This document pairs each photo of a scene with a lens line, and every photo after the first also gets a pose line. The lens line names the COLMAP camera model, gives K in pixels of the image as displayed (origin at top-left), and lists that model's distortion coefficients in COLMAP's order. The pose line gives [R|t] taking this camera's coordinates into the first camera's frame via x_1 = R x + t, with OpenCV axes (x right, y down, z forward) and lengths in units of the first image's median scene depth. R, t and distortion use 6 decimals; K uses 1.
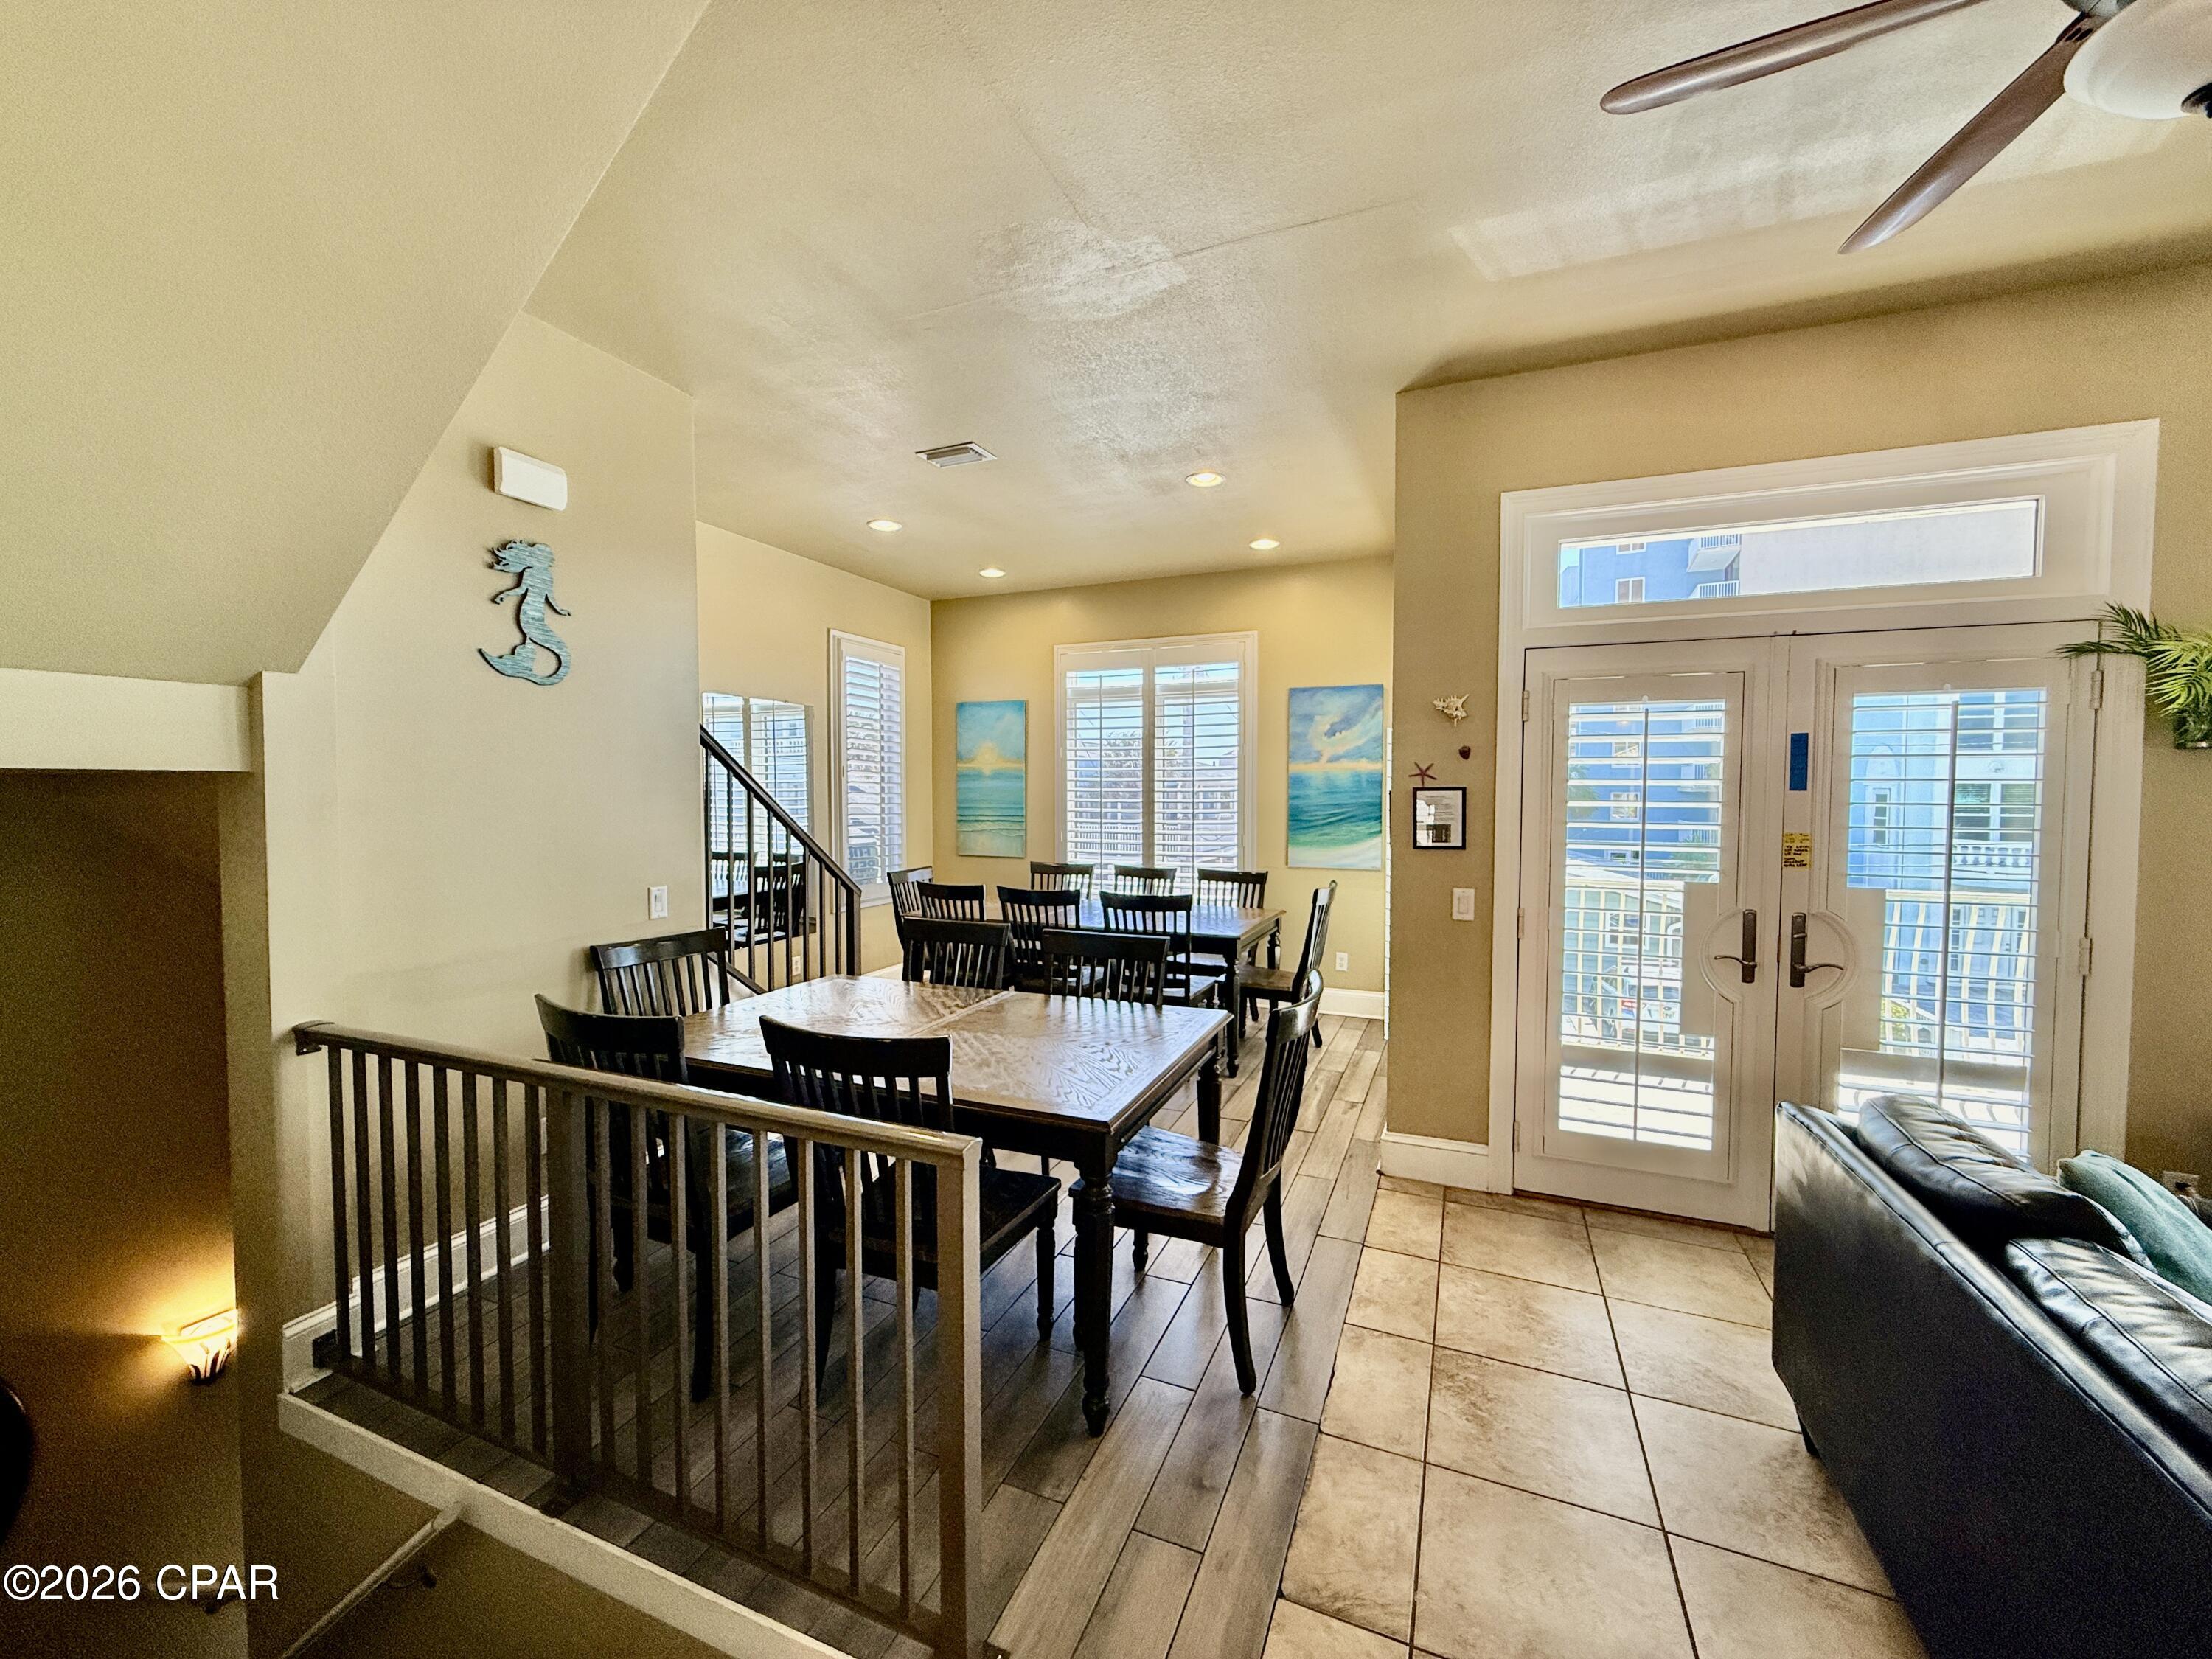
lens RADIAL K [[886.1, 0, 1100.6], [0, 886.1, 826.4], [0, 0, 1]] dist [0.001608, 0.000142]
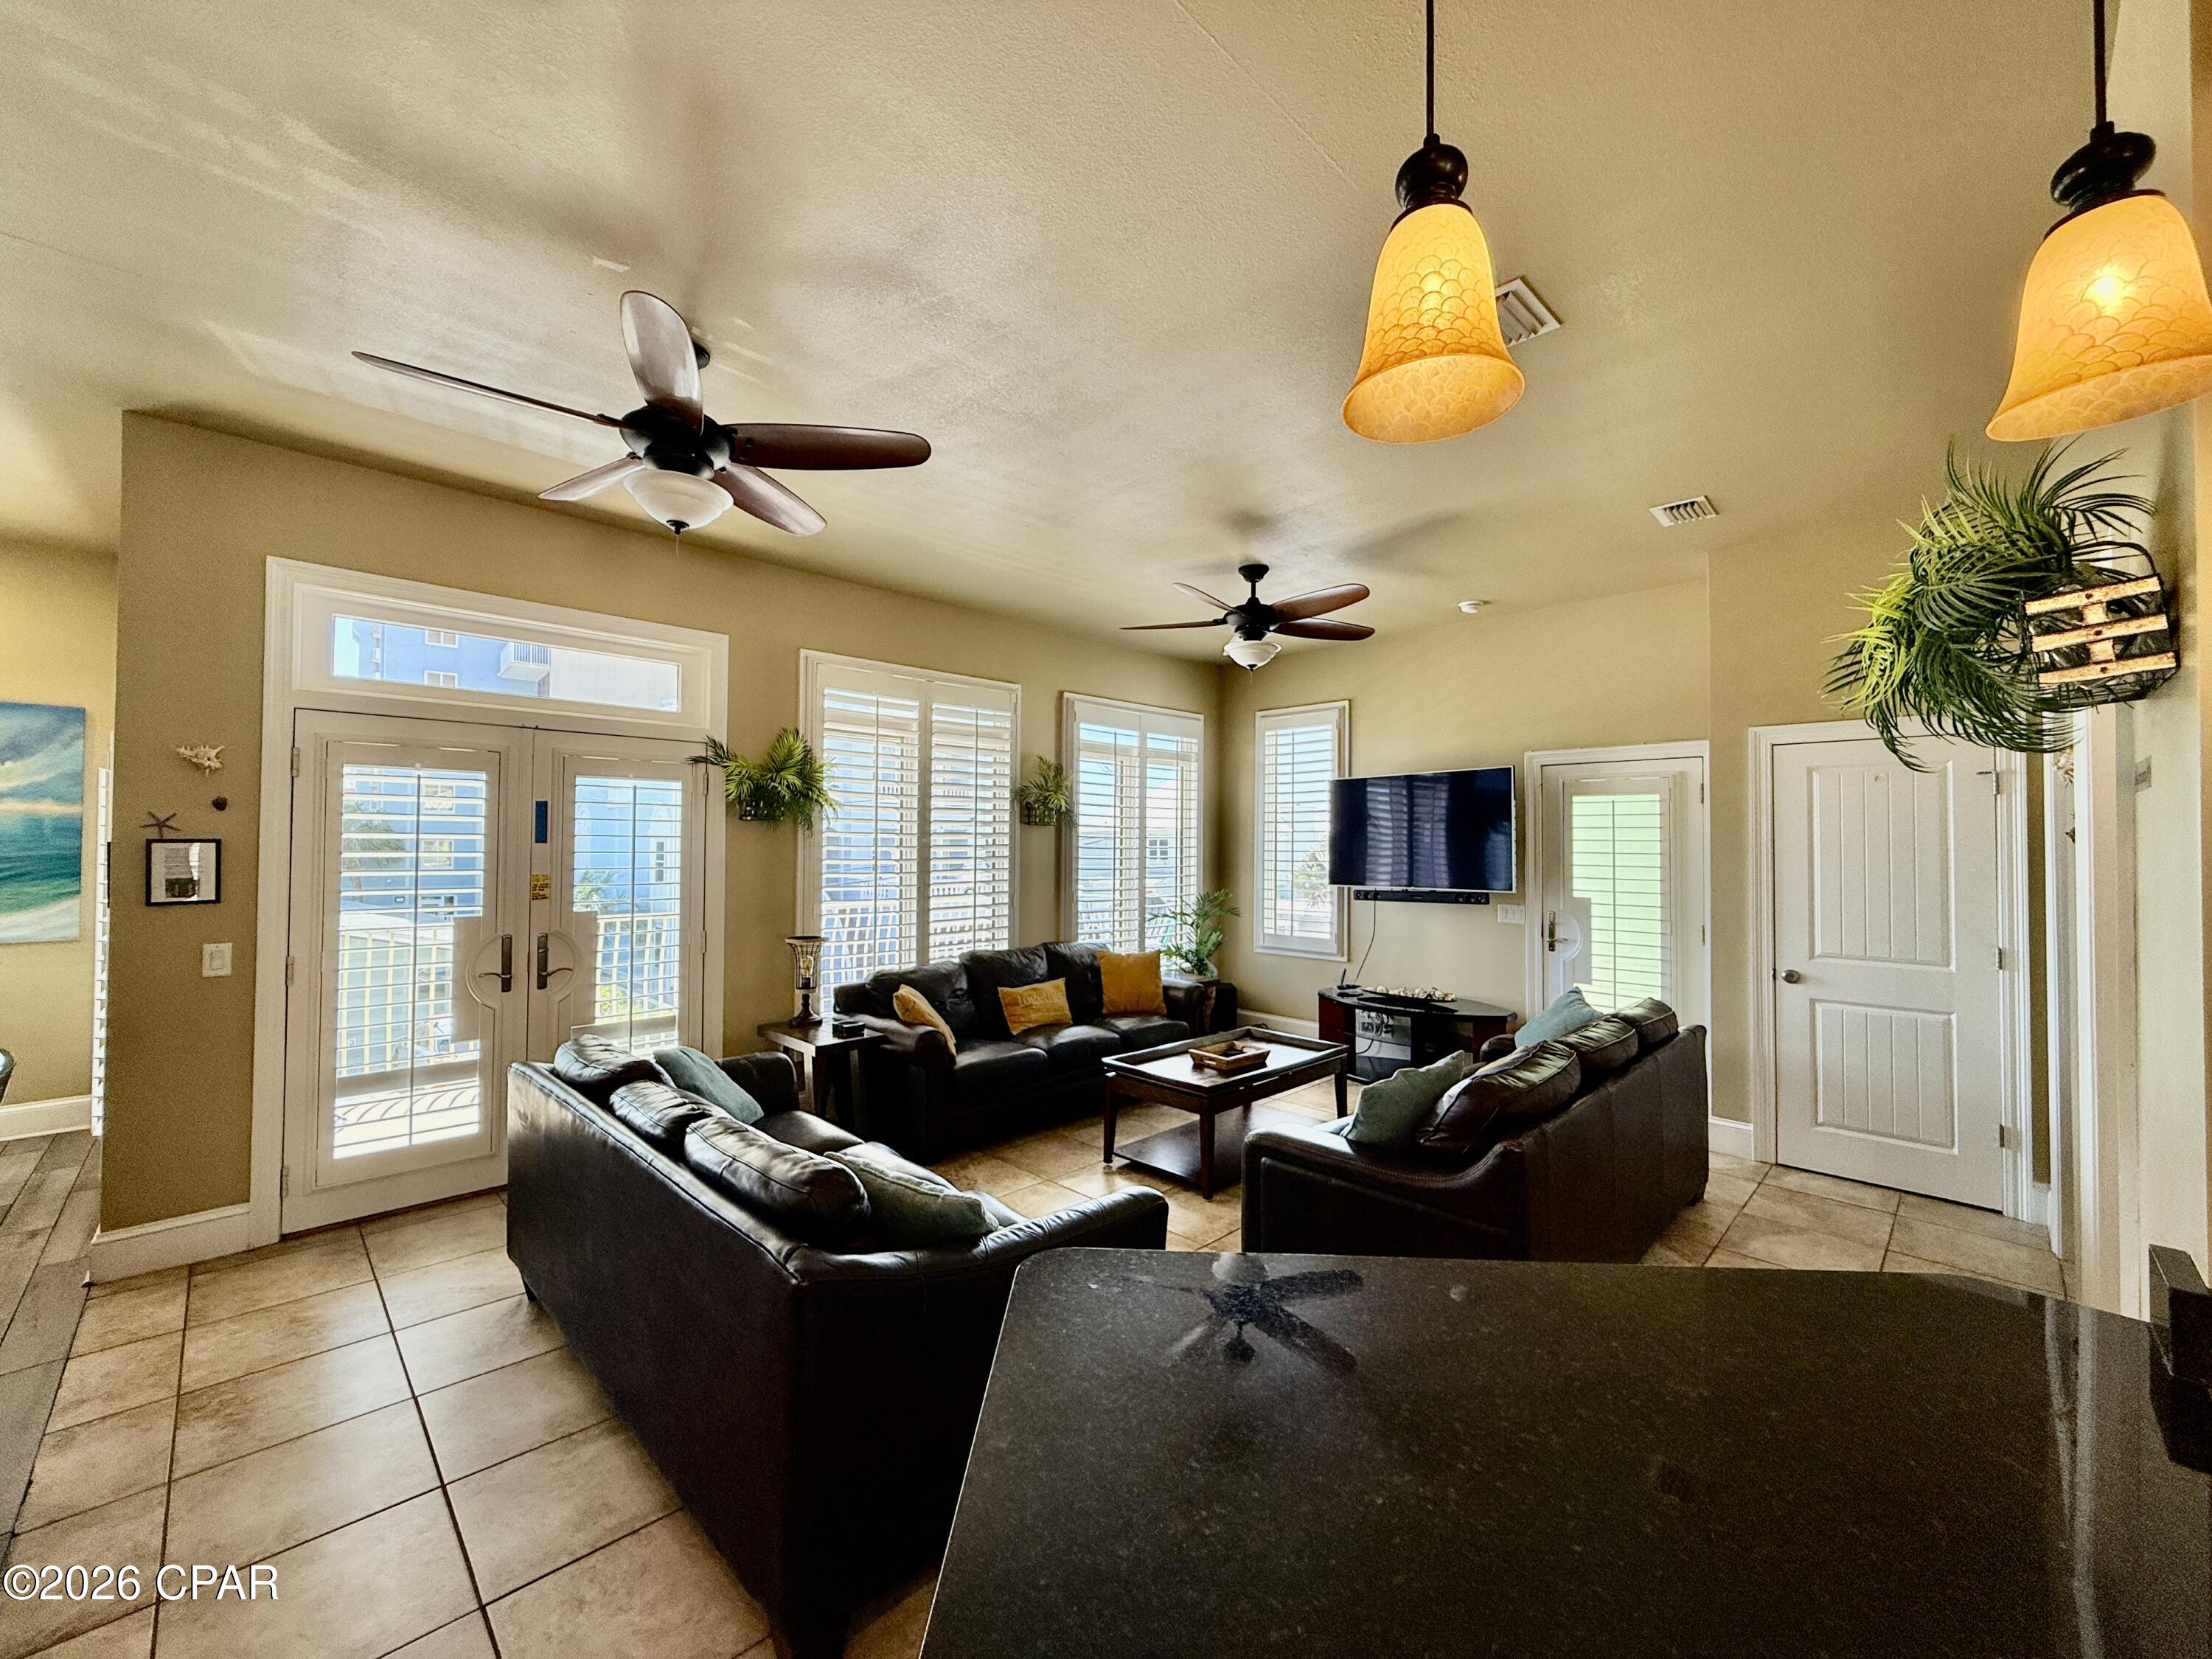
lens RADIAL K [[886.1, 0, 1103.7], [0, 886.1, 824.1], [0, 0, 1]] dist [0.001608, 0.000142]
pose [[0.384859, 0.019858, 0.922762, -0.131998], [0.032188, 0.998872, -0.034921, 0.005361], [-0.922414, 0.043141, 0.383786, -0.310120]]
